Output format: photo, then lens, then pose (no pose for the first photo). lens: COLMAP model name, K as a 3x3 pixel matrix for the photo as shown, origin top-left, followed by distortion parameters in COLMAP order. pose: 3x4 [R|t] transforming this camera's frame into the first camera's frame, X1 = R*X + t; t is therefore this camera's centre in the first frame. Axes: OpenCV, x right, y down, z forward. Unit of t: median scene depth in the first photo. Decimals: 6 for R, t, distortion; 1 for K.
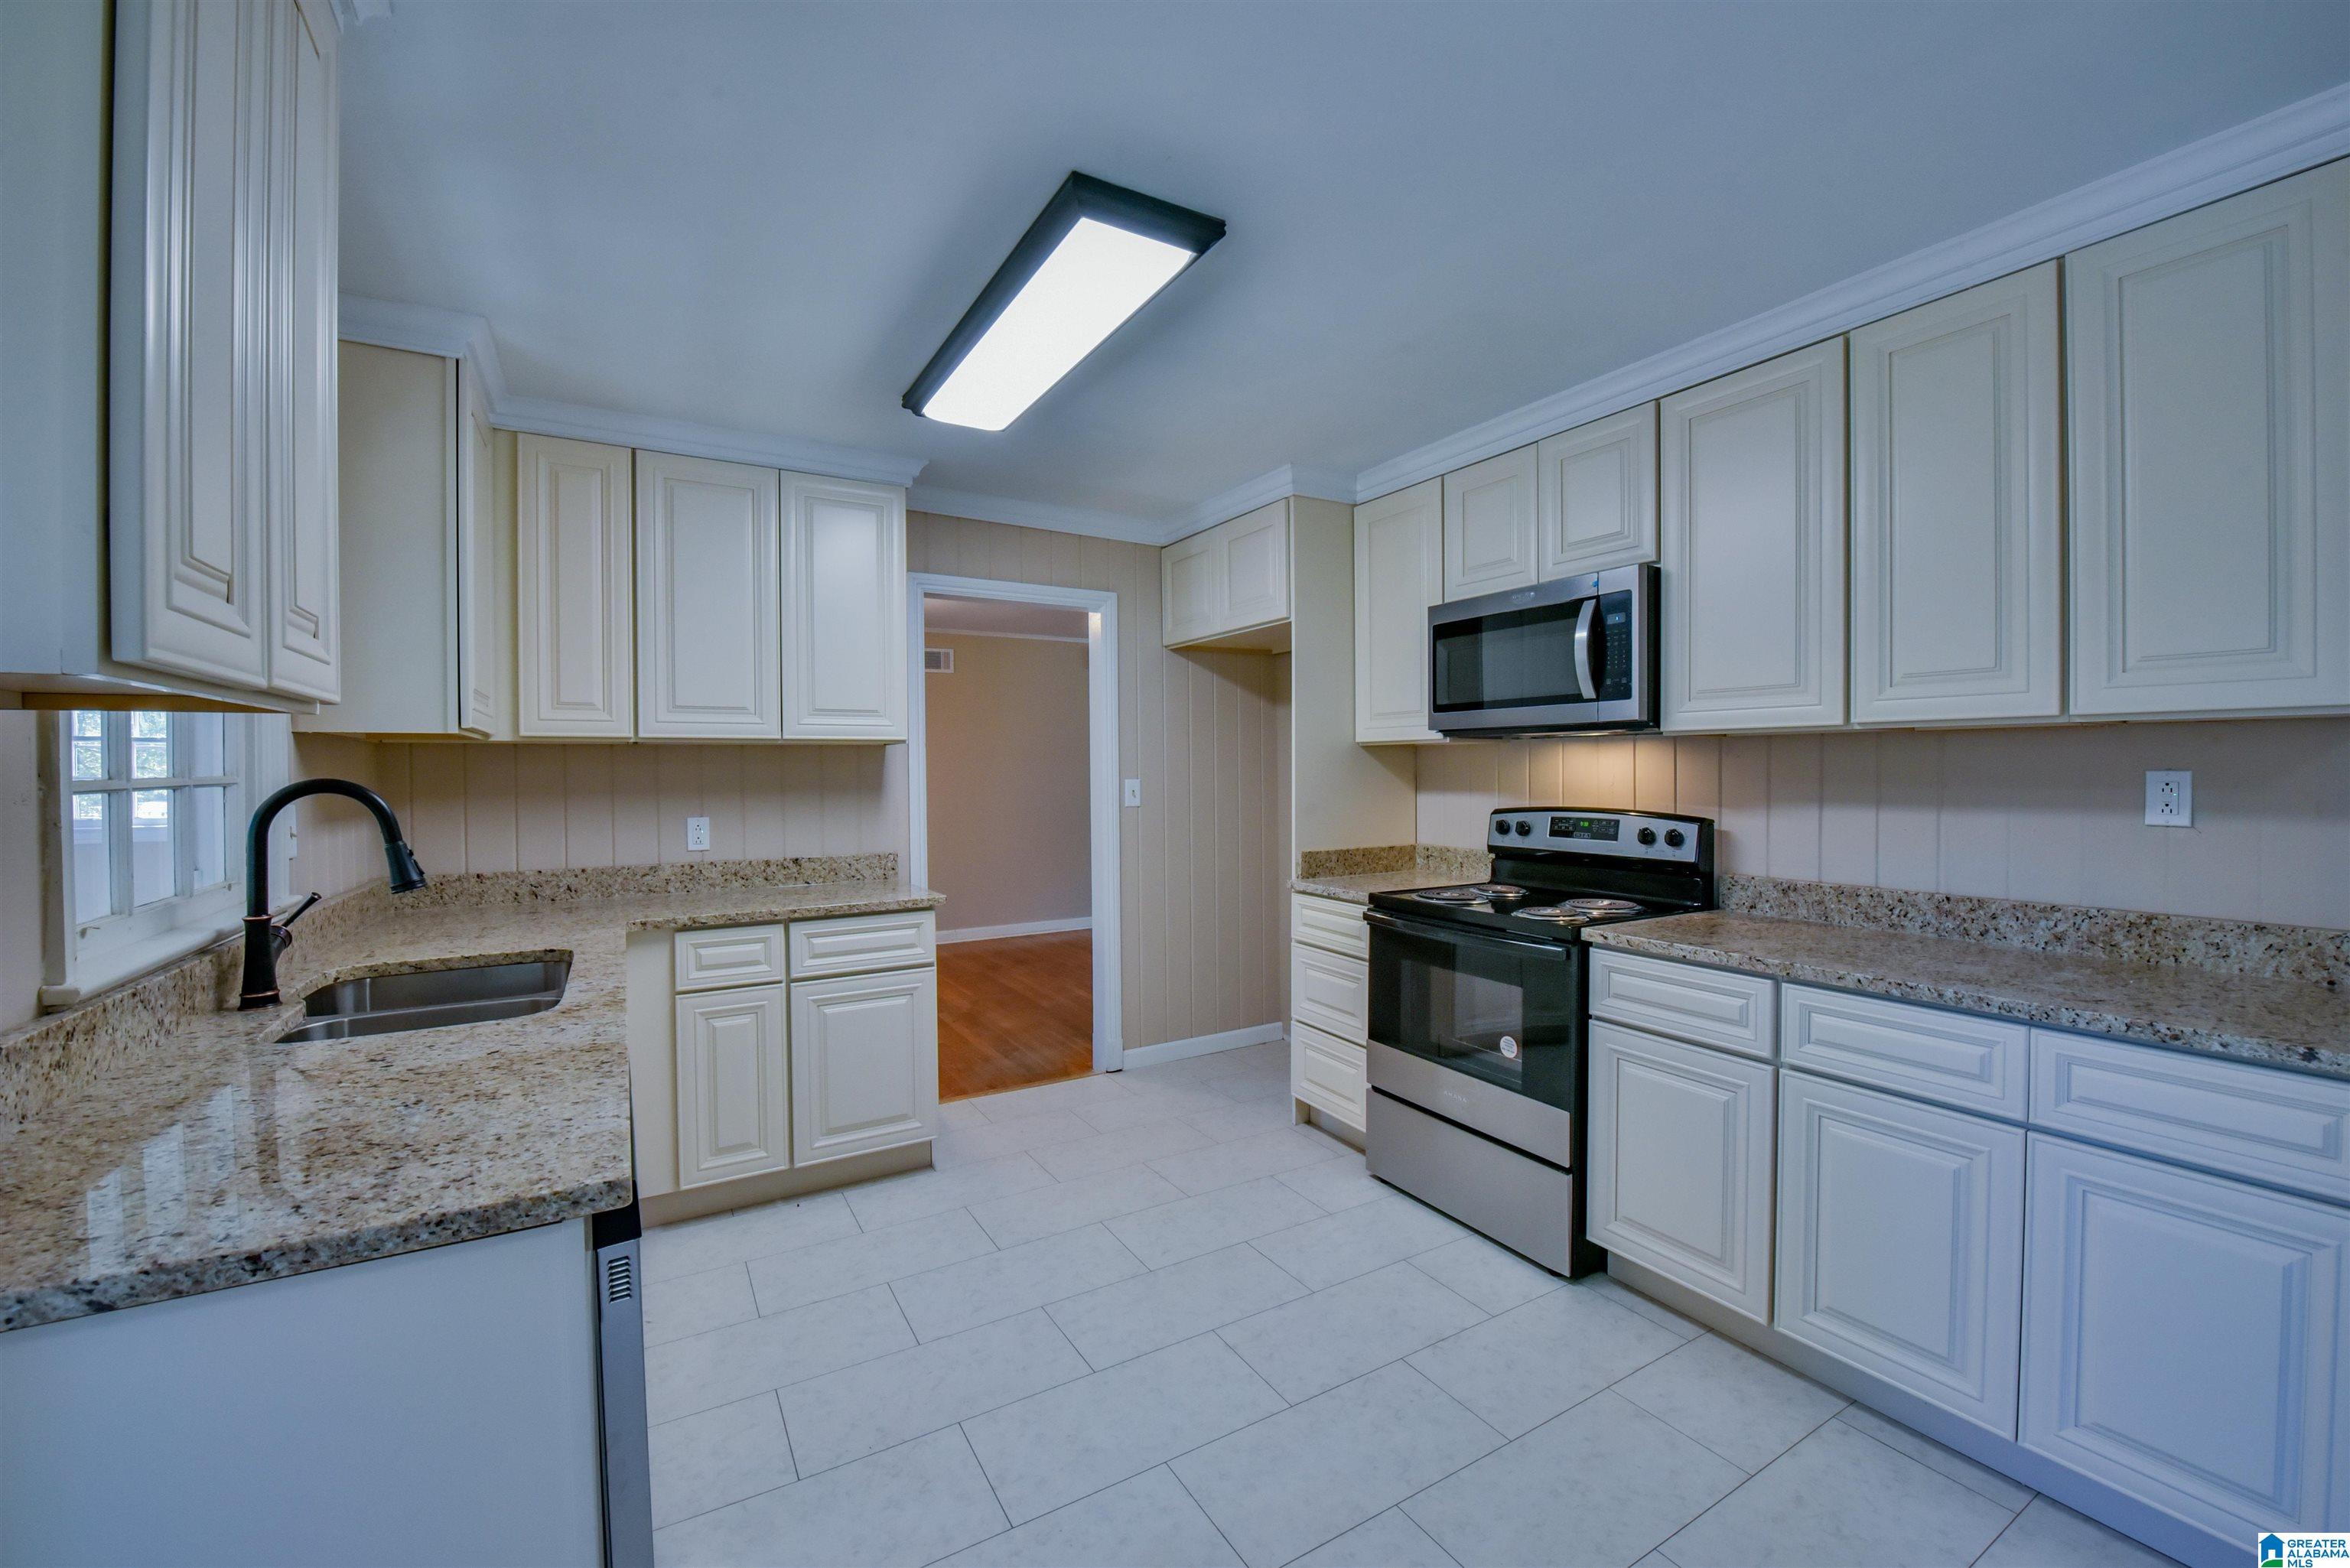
lens RADIAL K [[933.1, 0, 1169.9], [0, 933.1, 775.9], [0, 0, 1]] dist [-0.017363, -0.002104]
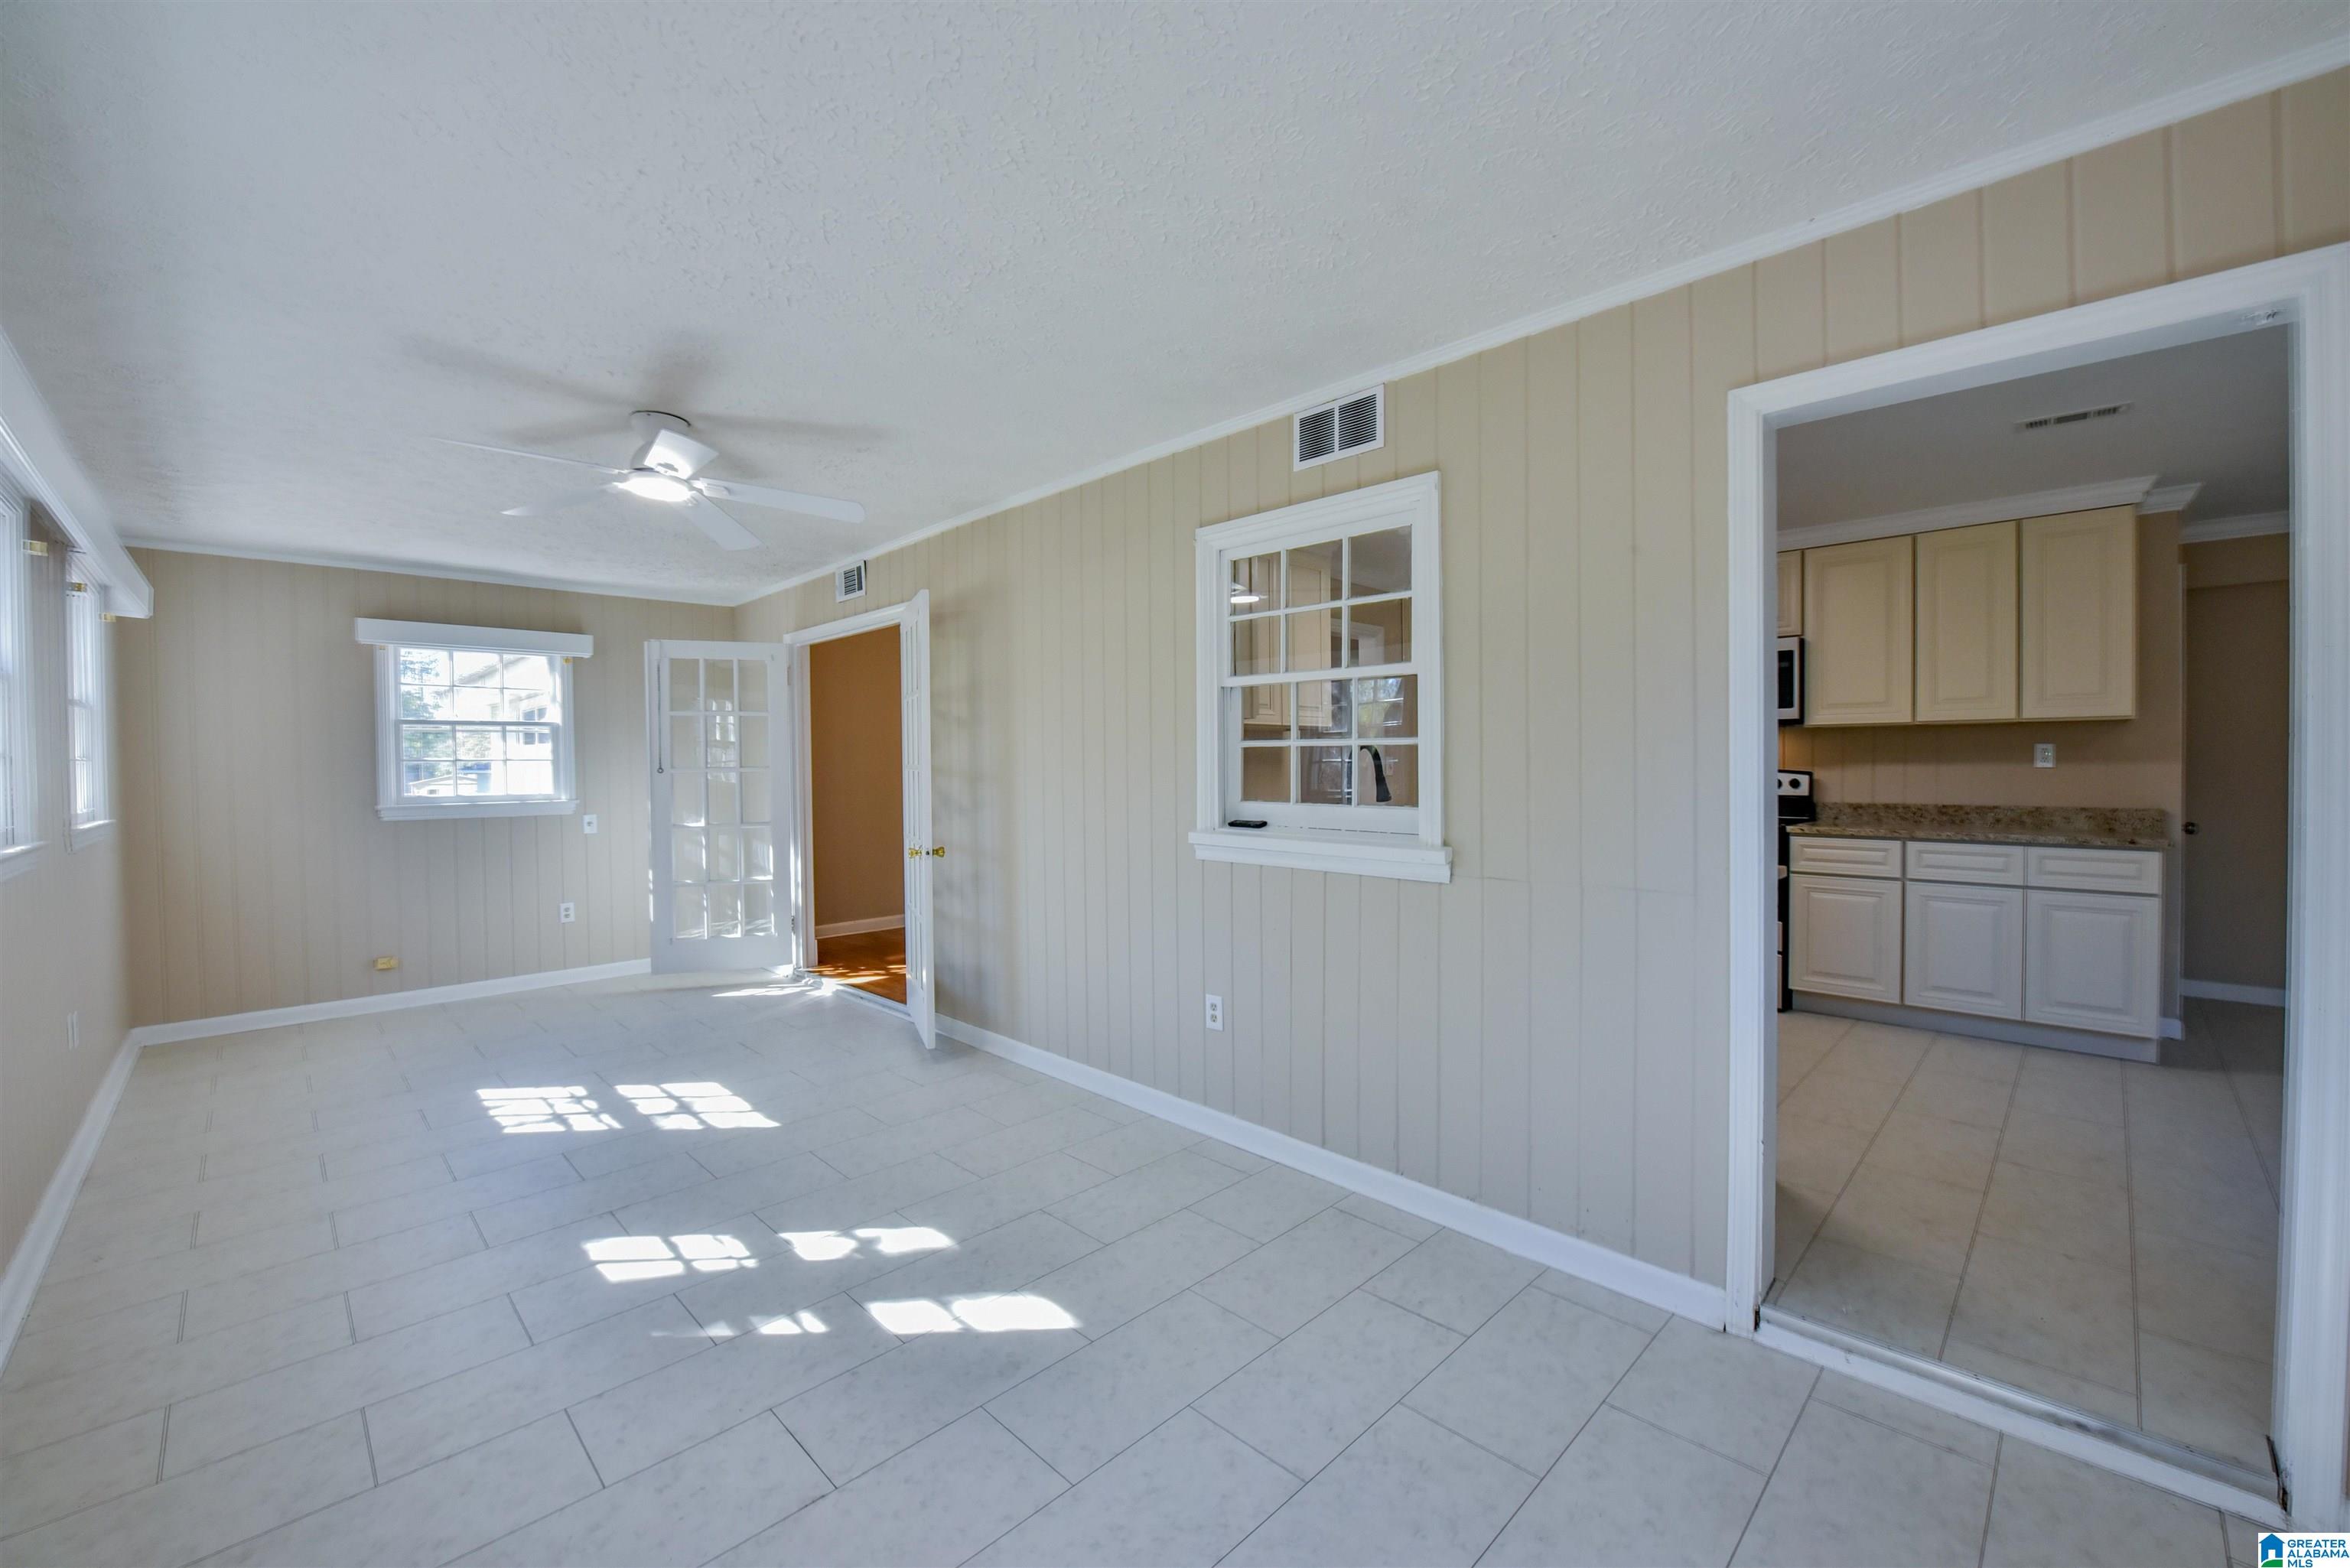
lens RADIAL K [[933.1, 0, 1176.2], [0, 933.1, 775.8], [0, 0, 1]] dist [-0.017363, -0.002104]
pose [[0.968404, -0.002626, 0.249371, -1.233968], [0.002346, 0.999996, 0.001420, 0.052517], [-0.249374, -0.000790, 0.968407, -0.529731]]
